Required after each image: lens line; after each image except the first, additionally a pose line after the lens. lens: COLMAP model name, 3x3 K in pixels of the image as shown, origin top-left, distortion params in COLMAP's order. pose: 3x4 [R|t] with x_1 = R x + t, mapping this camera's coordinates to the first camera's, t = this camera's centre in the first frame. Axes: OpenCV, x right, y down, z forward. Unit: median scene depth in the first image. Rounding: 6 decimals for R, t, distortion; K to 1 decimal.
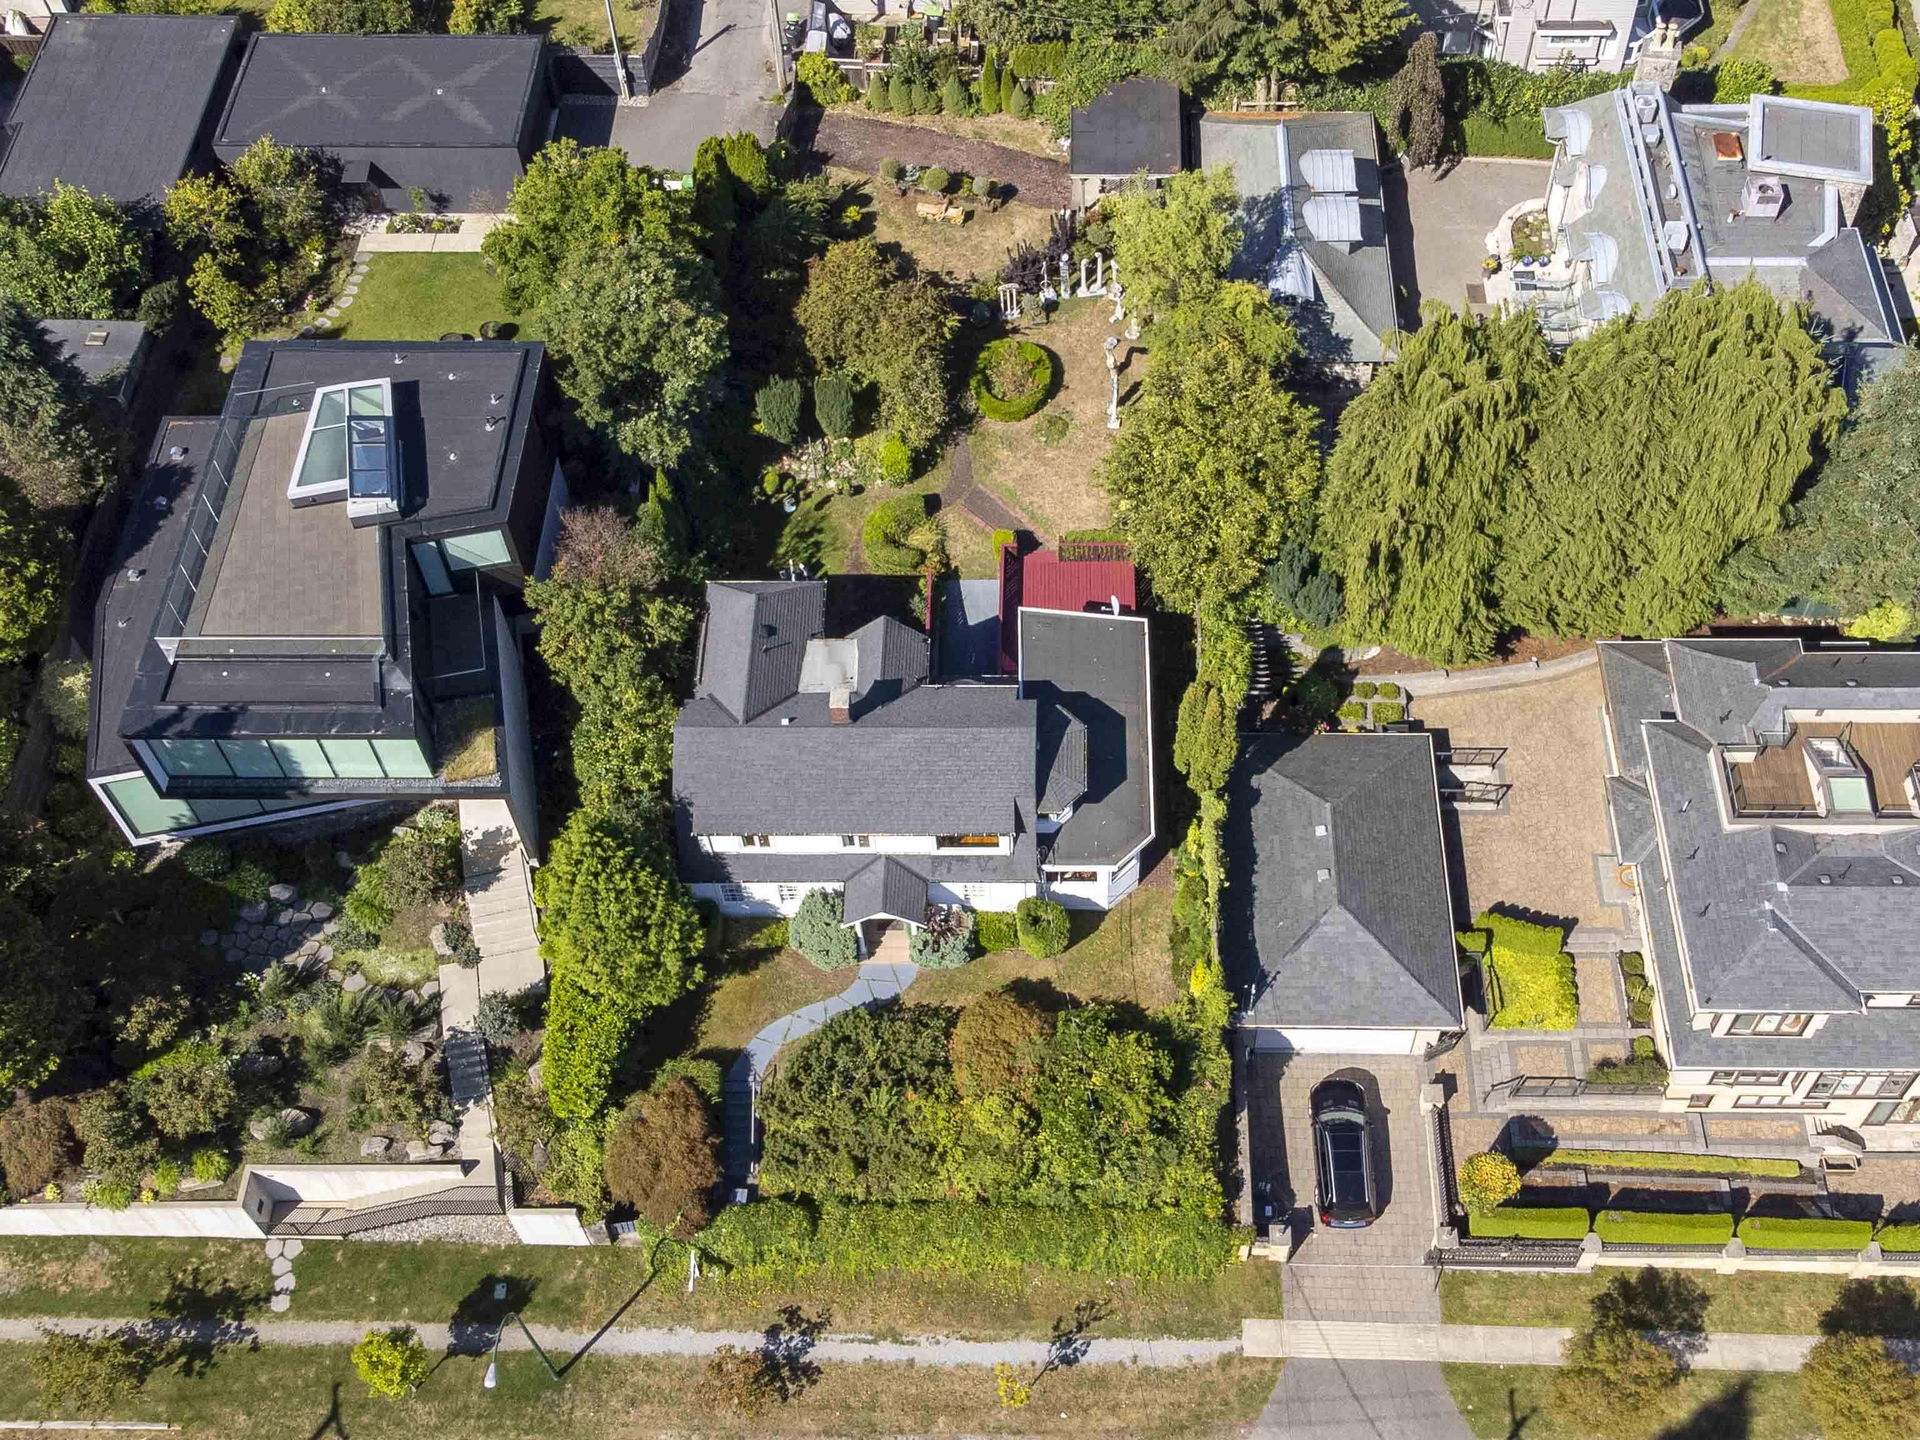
lens RADIAL K [[2104.2, 0, 1059.8], [0, 2104.2, 696.5], [0, 0, 1]] dist [0.029126, 0.010127]
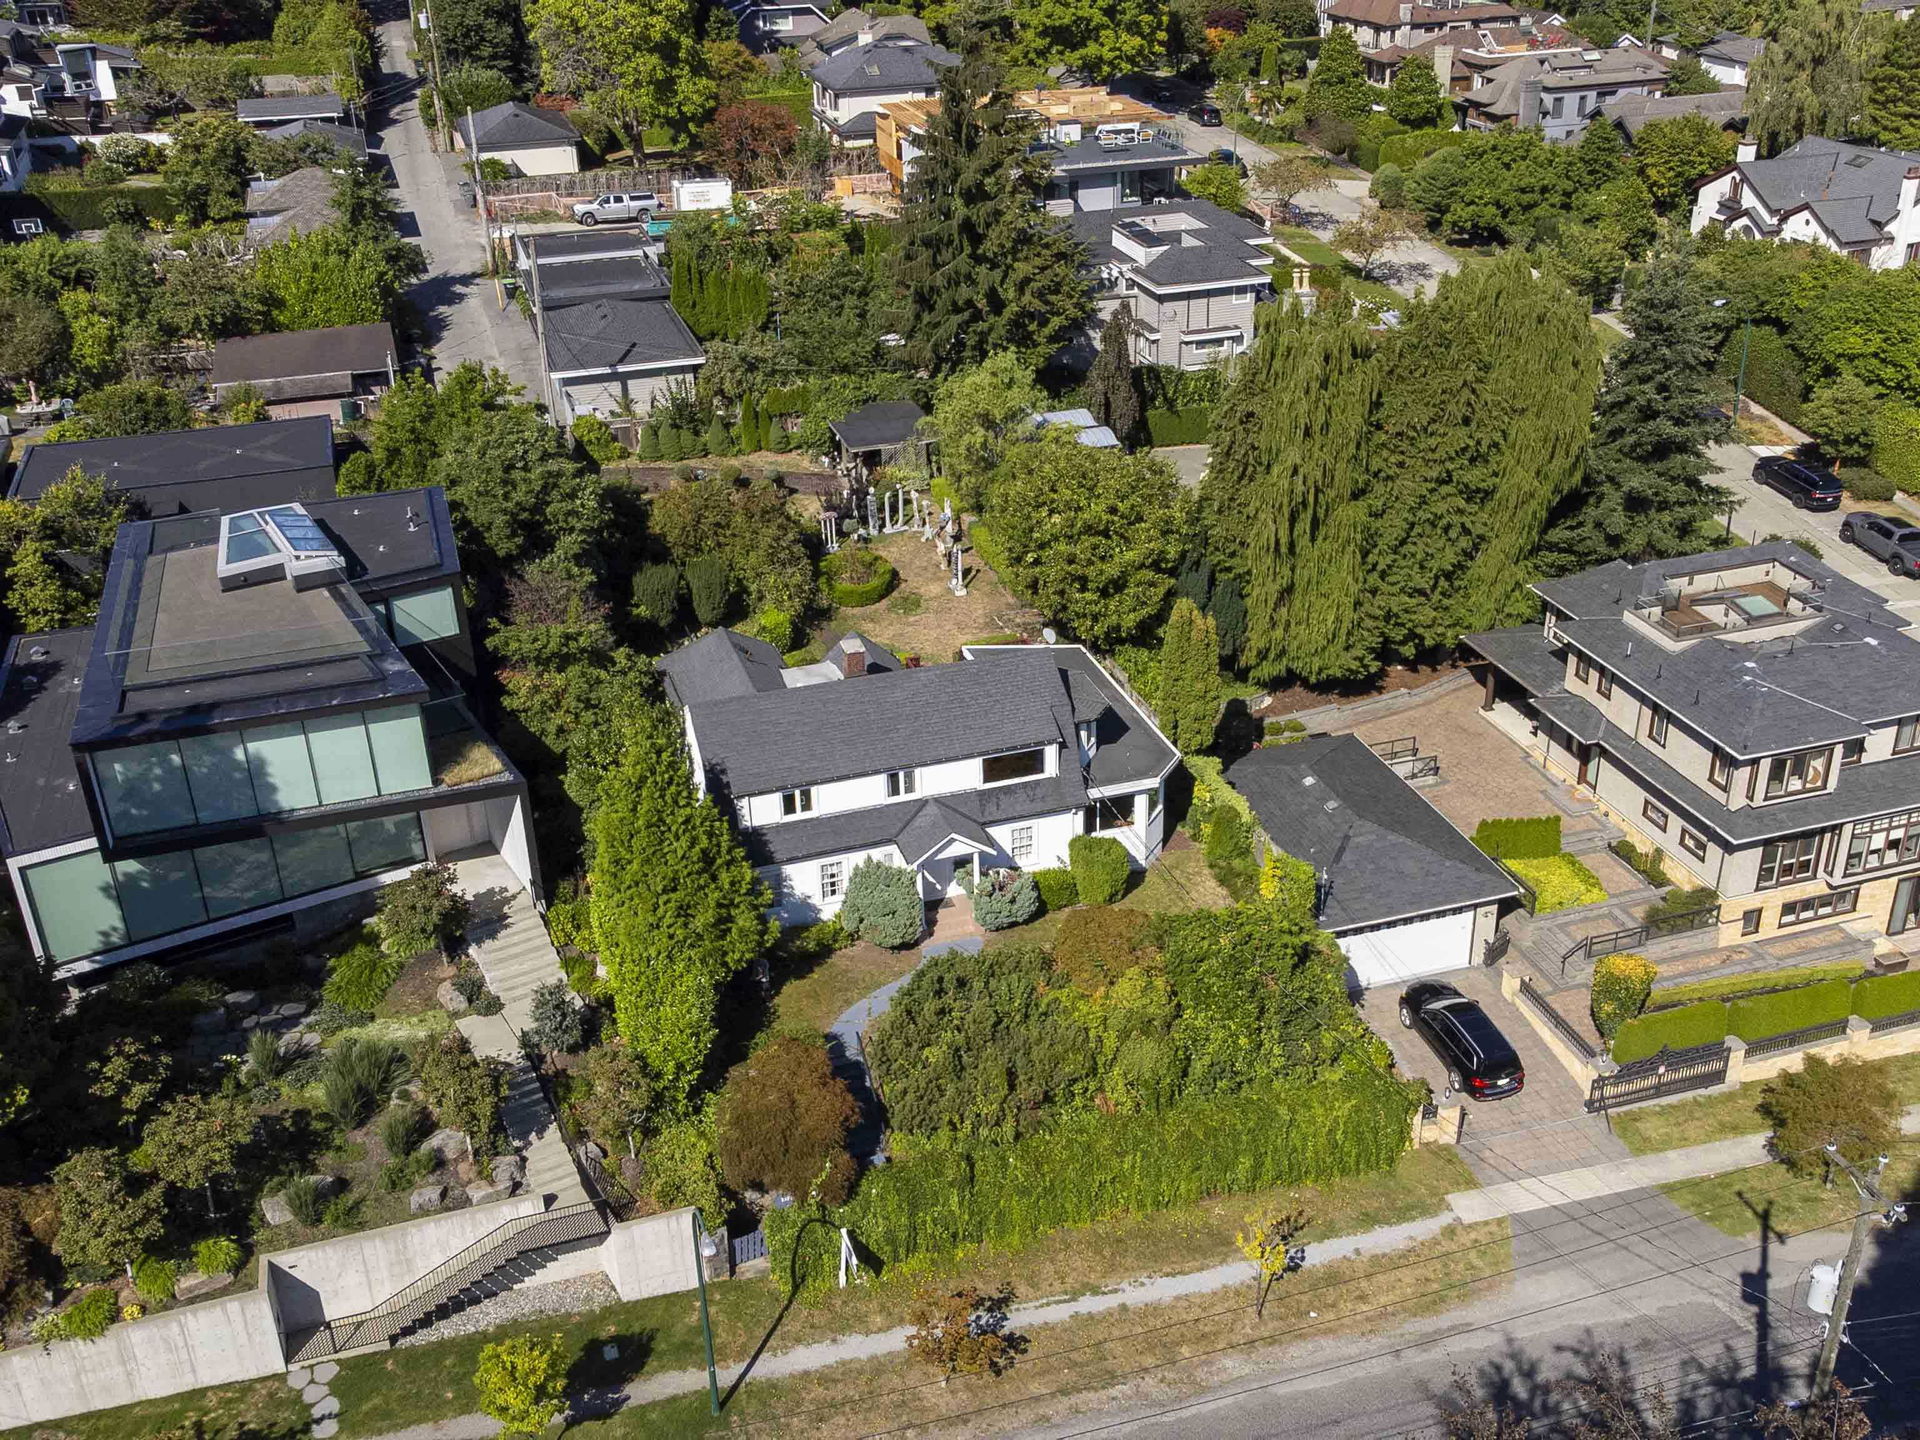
lens RADIAL K [[1911.5, 0, 1013.4], [0, 1911.5, 711.3], [0, 0, 1]] dist [0.033455, 0.013233]
pose [[0.945794, -0.155769, 0.284972, -0.277939], [0.269756, 0.865410, -0.422252, 0.400891], [-0.180844, 0.476237, 0.860519, 0.230395]]
